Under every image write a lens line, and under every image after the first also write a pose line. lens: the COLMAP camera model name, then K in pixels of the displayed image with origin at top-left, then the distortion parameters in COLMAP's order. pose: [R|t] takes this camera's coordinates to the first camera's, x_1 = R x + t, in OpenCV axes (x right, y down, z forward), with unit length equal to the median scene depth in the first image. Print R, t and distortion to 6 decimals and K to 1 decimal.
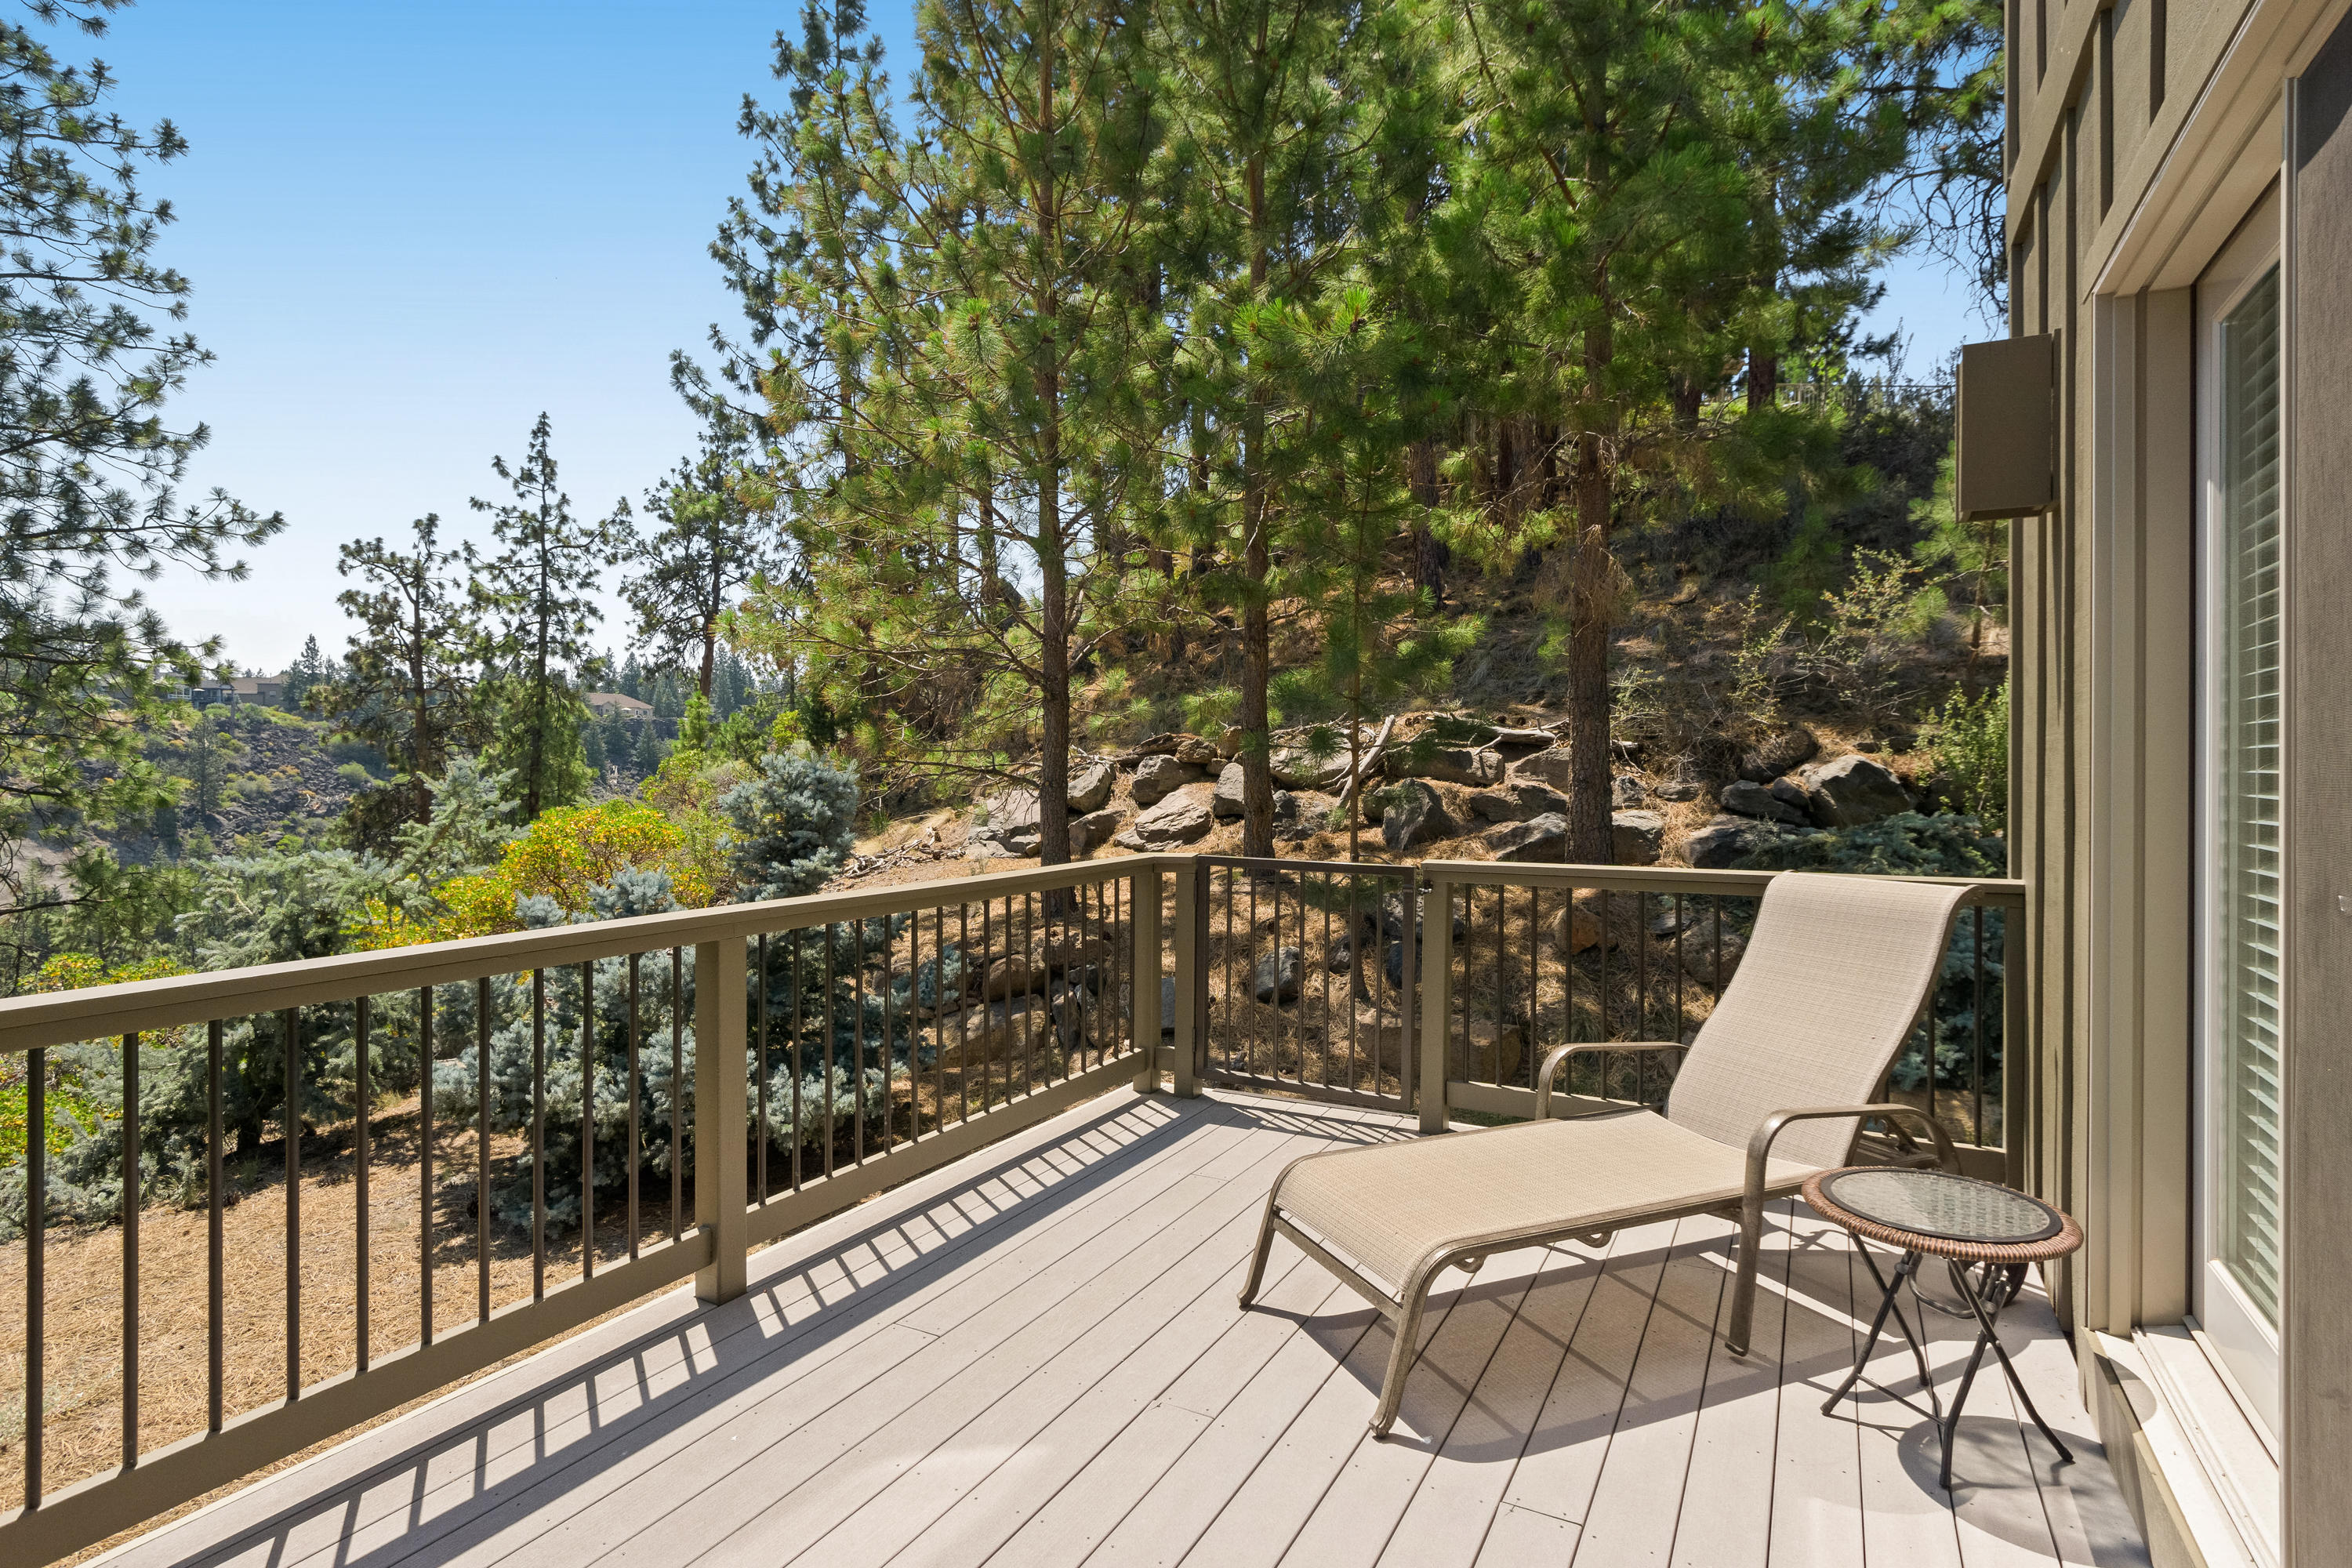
lens RADIAL K [[1157.1, 0, 1194.4], [0, 1157.1, 762.7], [0, 0, 1]] dist [0.004507, 0.001210]
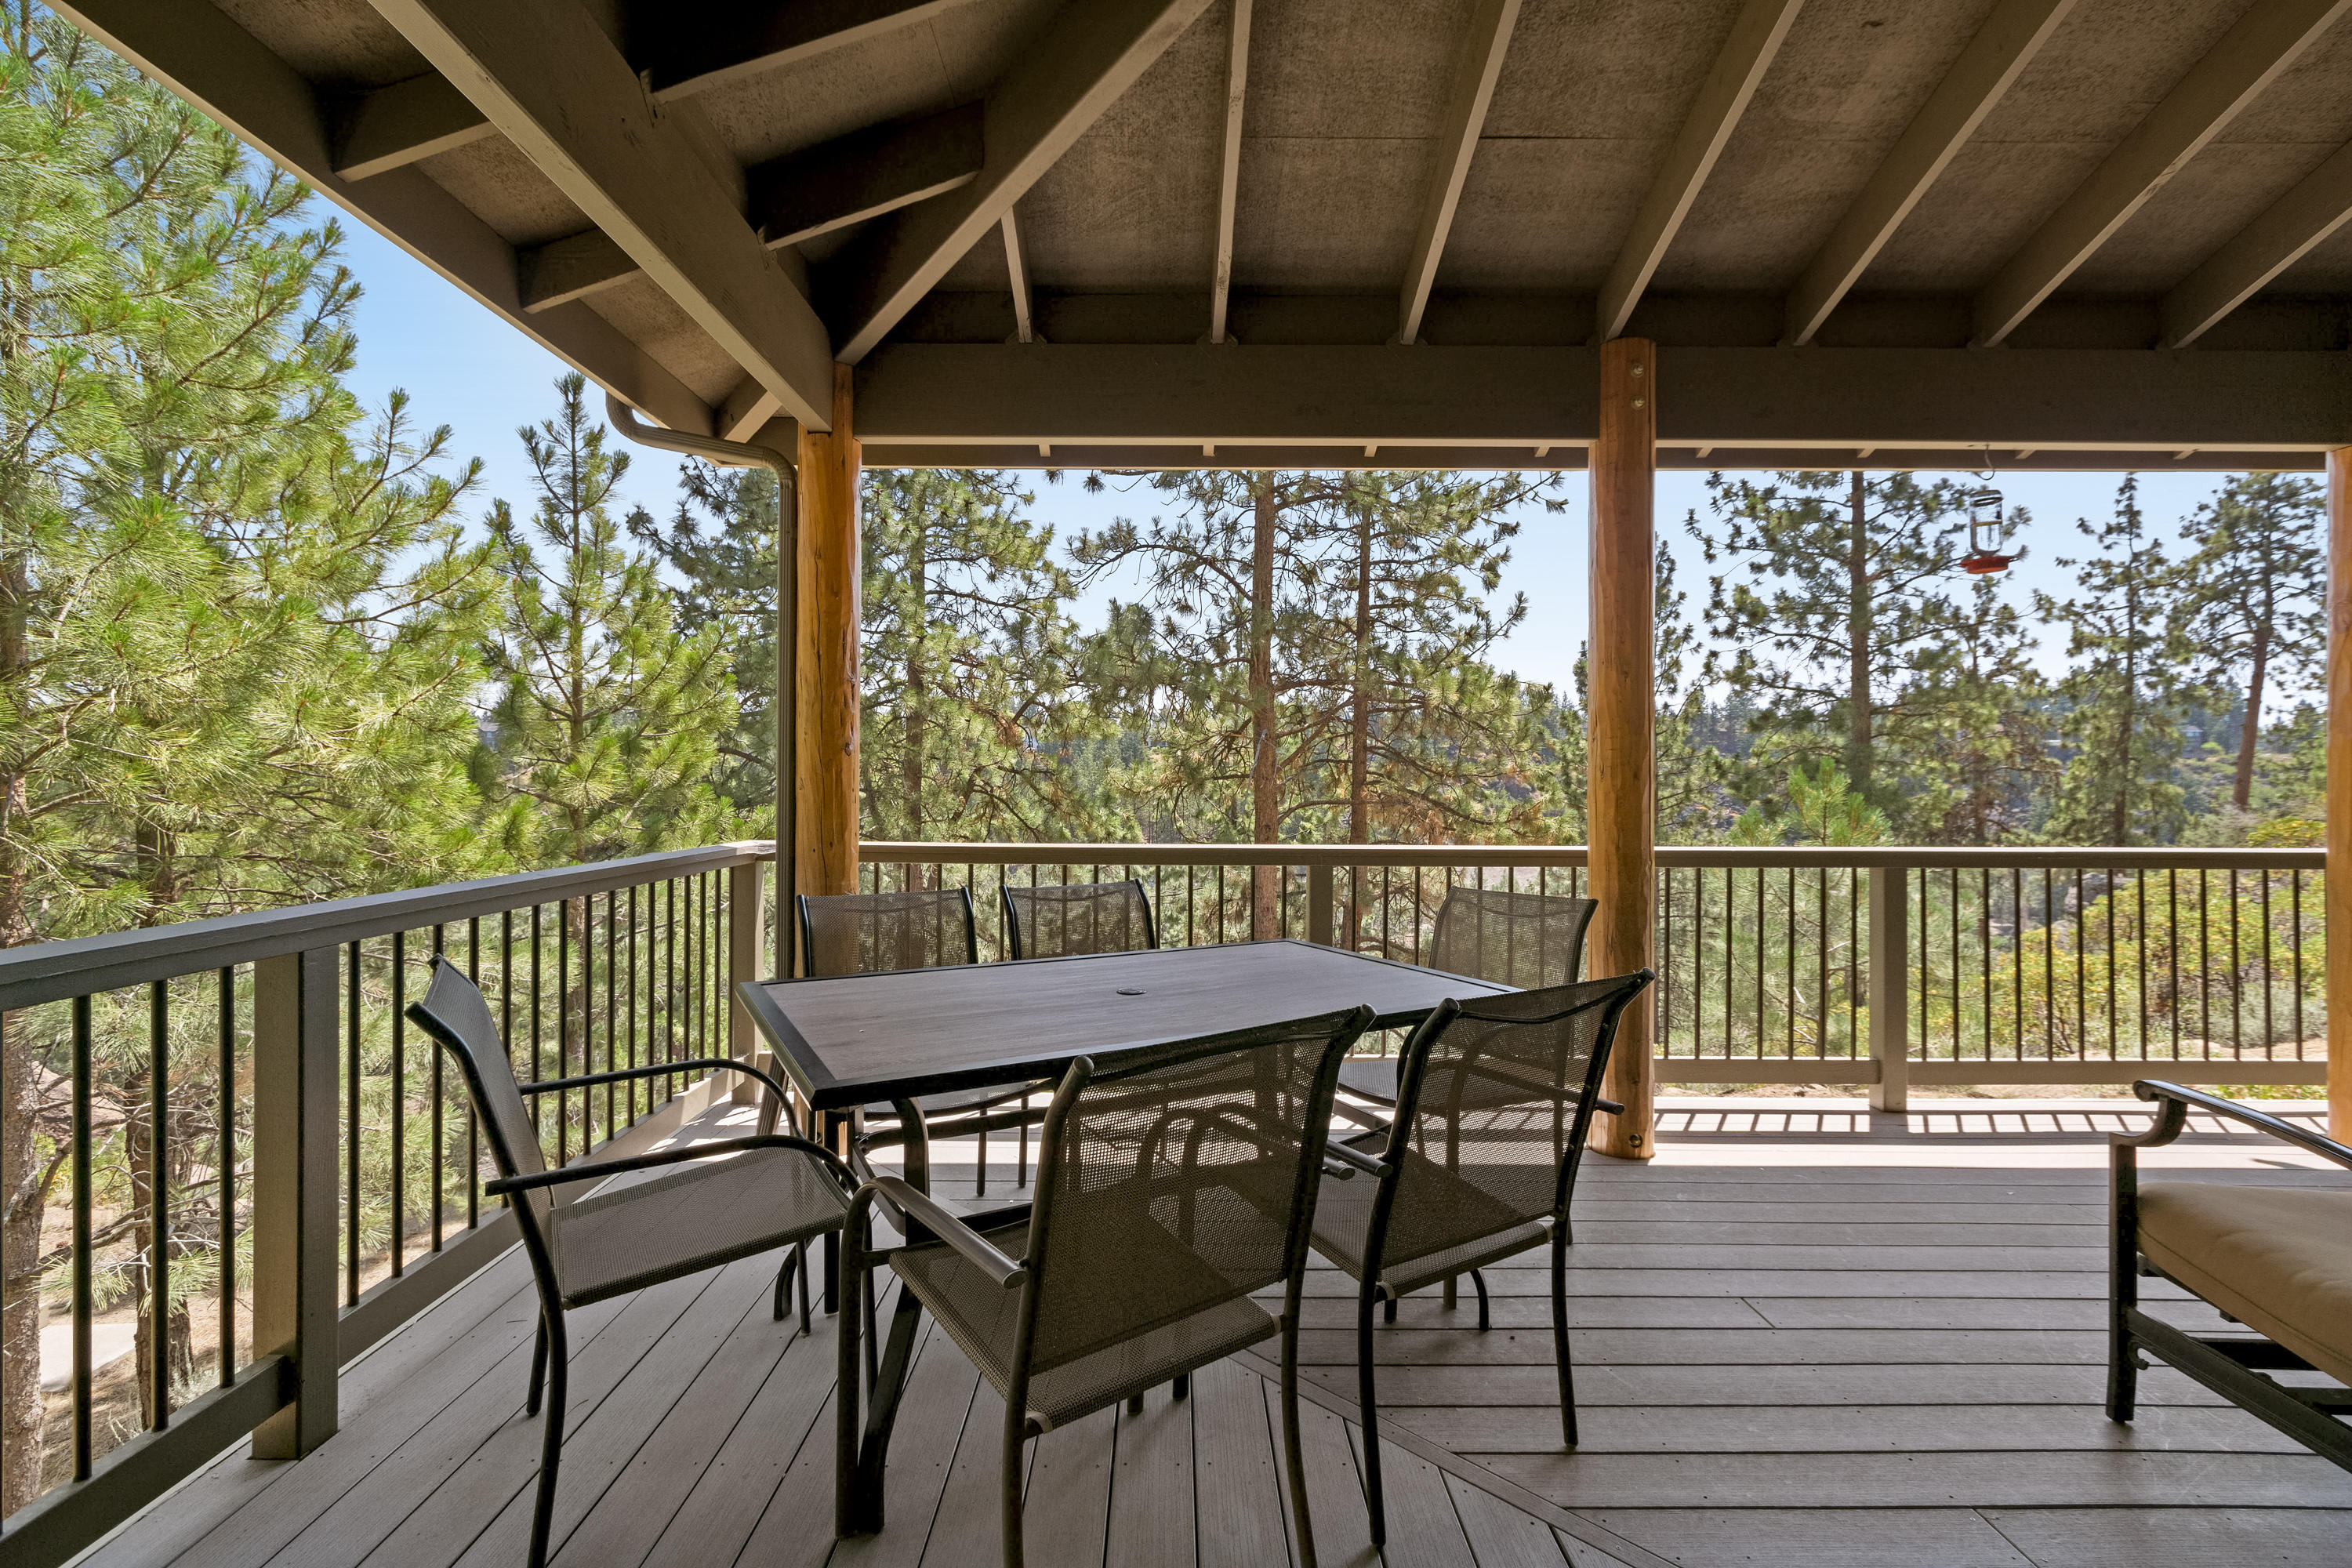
lens RADIAL K [[1055.6, 0, 1180.4], [0, 1055.6, 765.4], [0, 0, 1]] dist [0.001209, 0.002076]
pose [[0.477855, -0.010302, -0.878378, -0.105166], [-0.006594, 0.999861, -0.015314, 0.005213], [0.878414, 0.013110, 0.477721, -0.294088]]
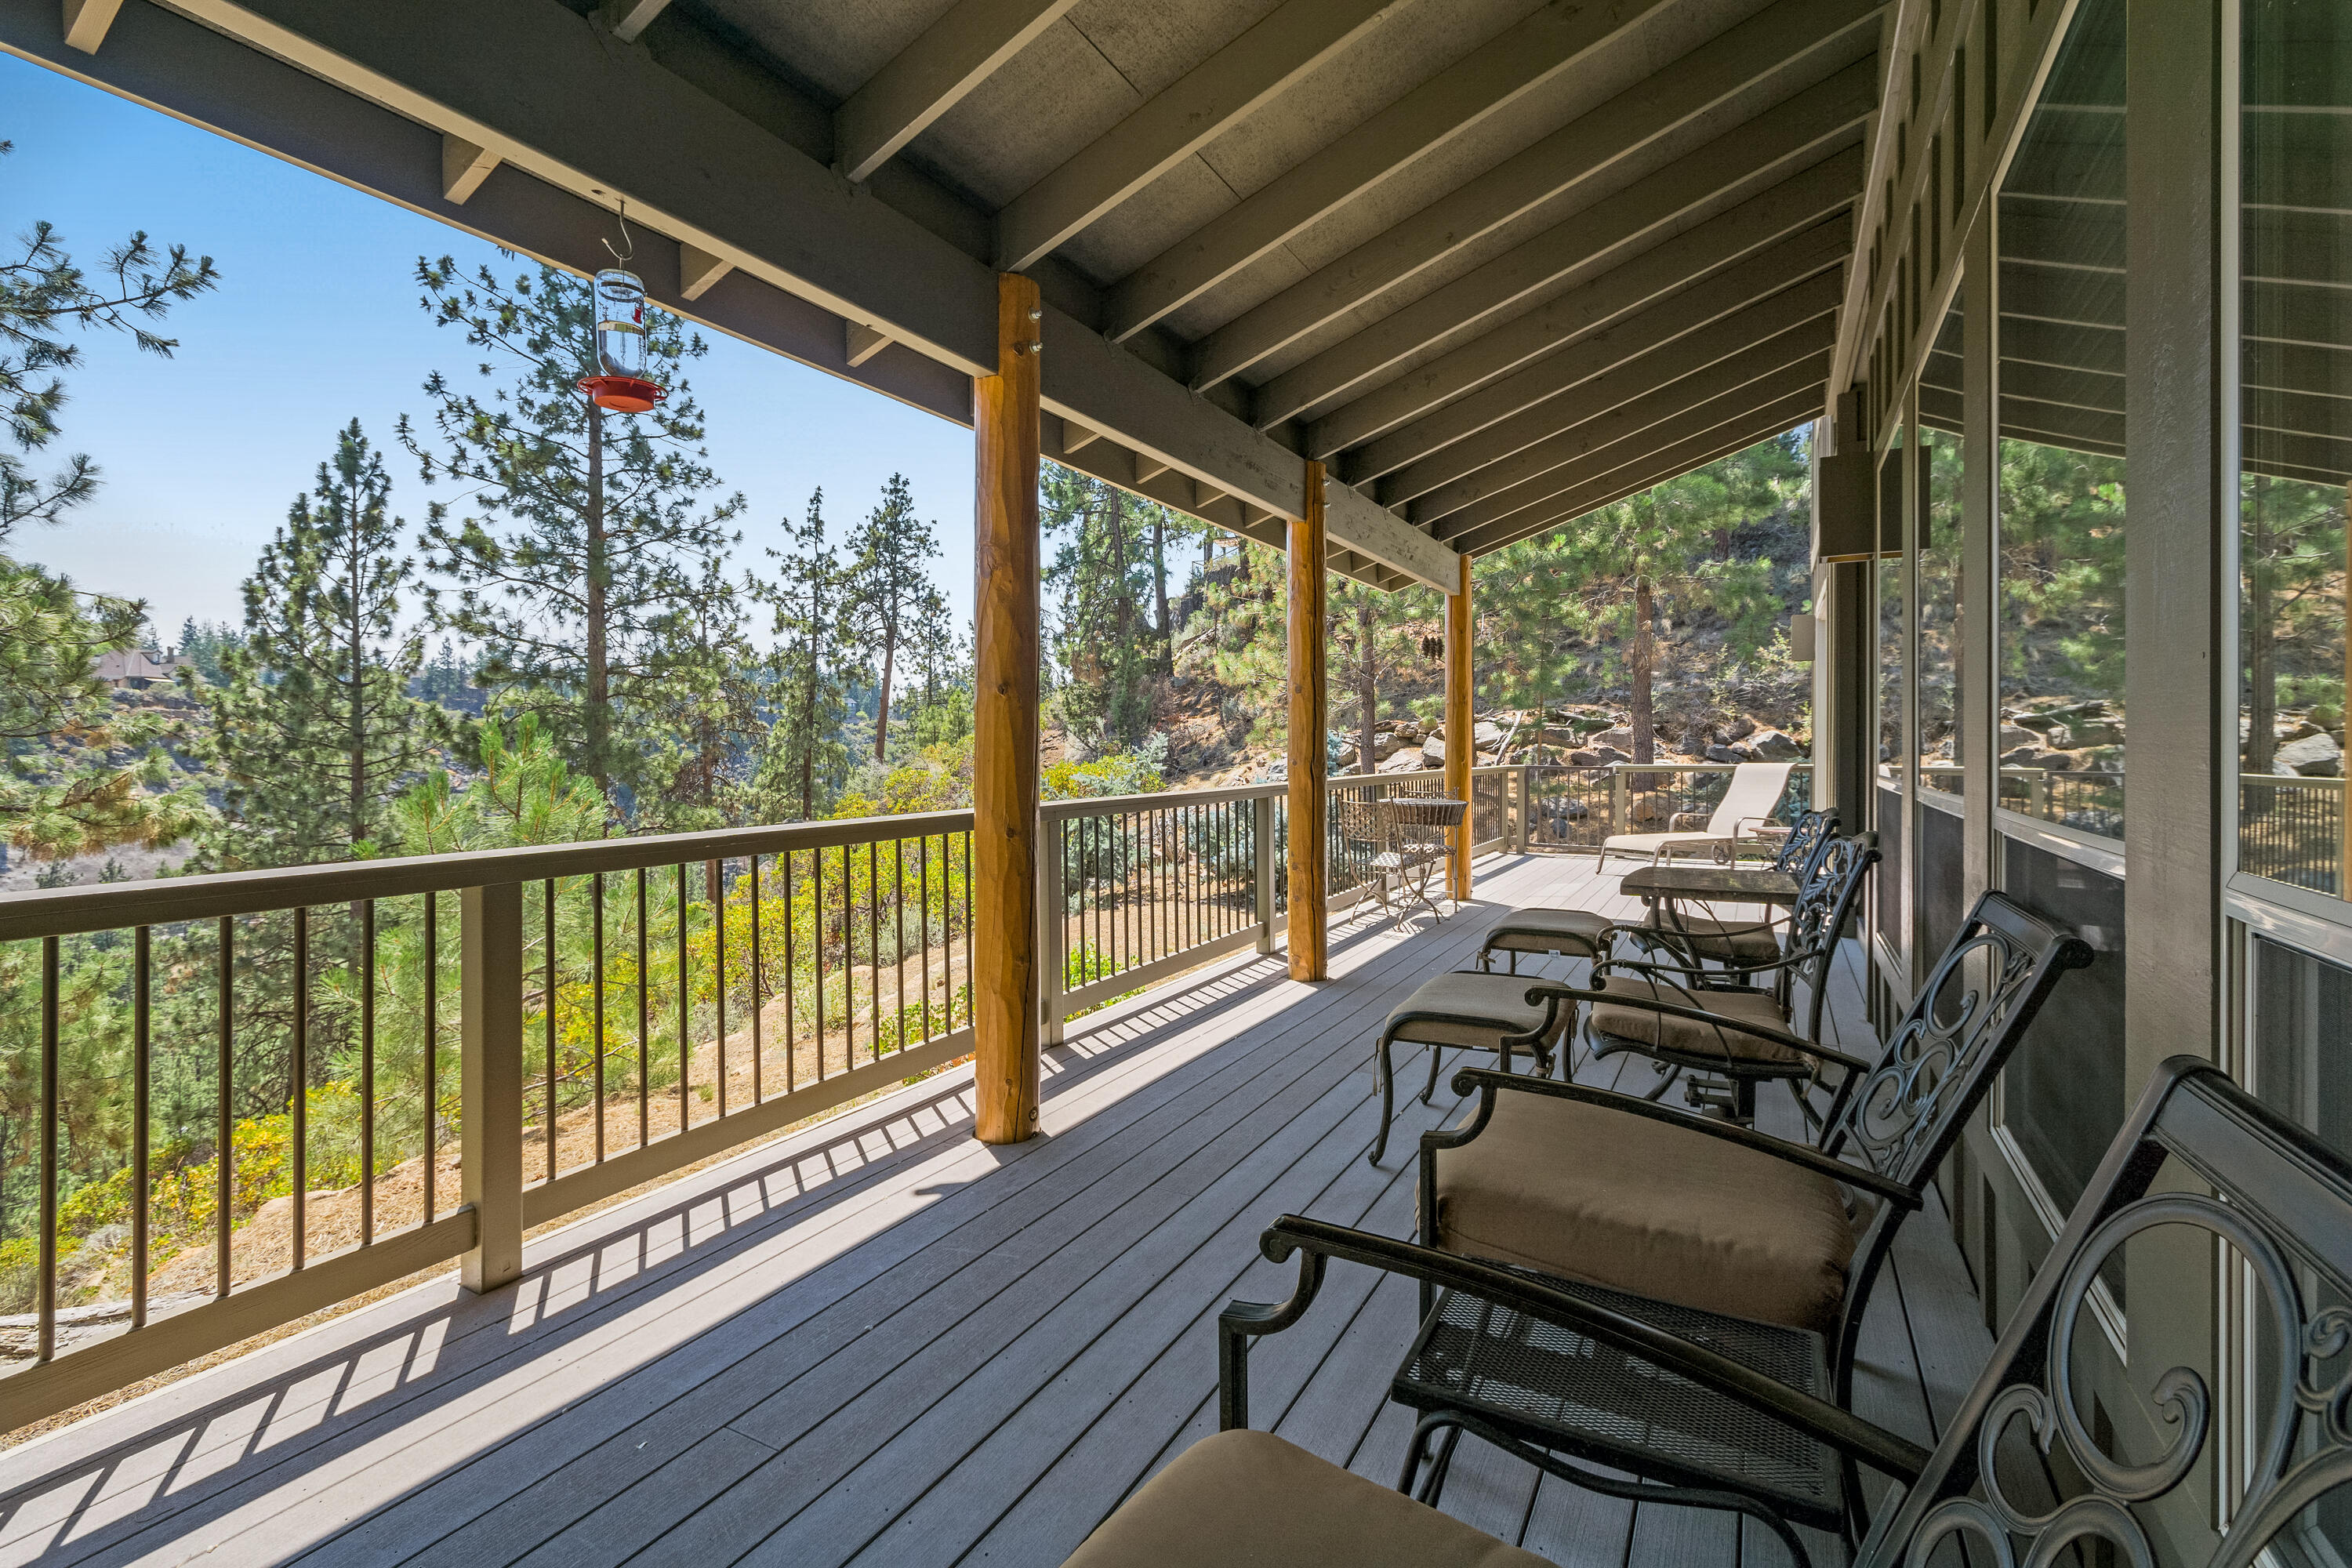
lens RADIAL K [[1055.6, 0, 1166.6], [0, 1055.6, 738.0], [0, 0, 1]] dist [0.001209, 0.002076]
pose [[0.999816, -0.000993, -0.019178, -0.124695], [0.000856, 0.999974, -0.007143, 0.004867], [0.019185, 0.007126, 0.999791, -0.237307]]
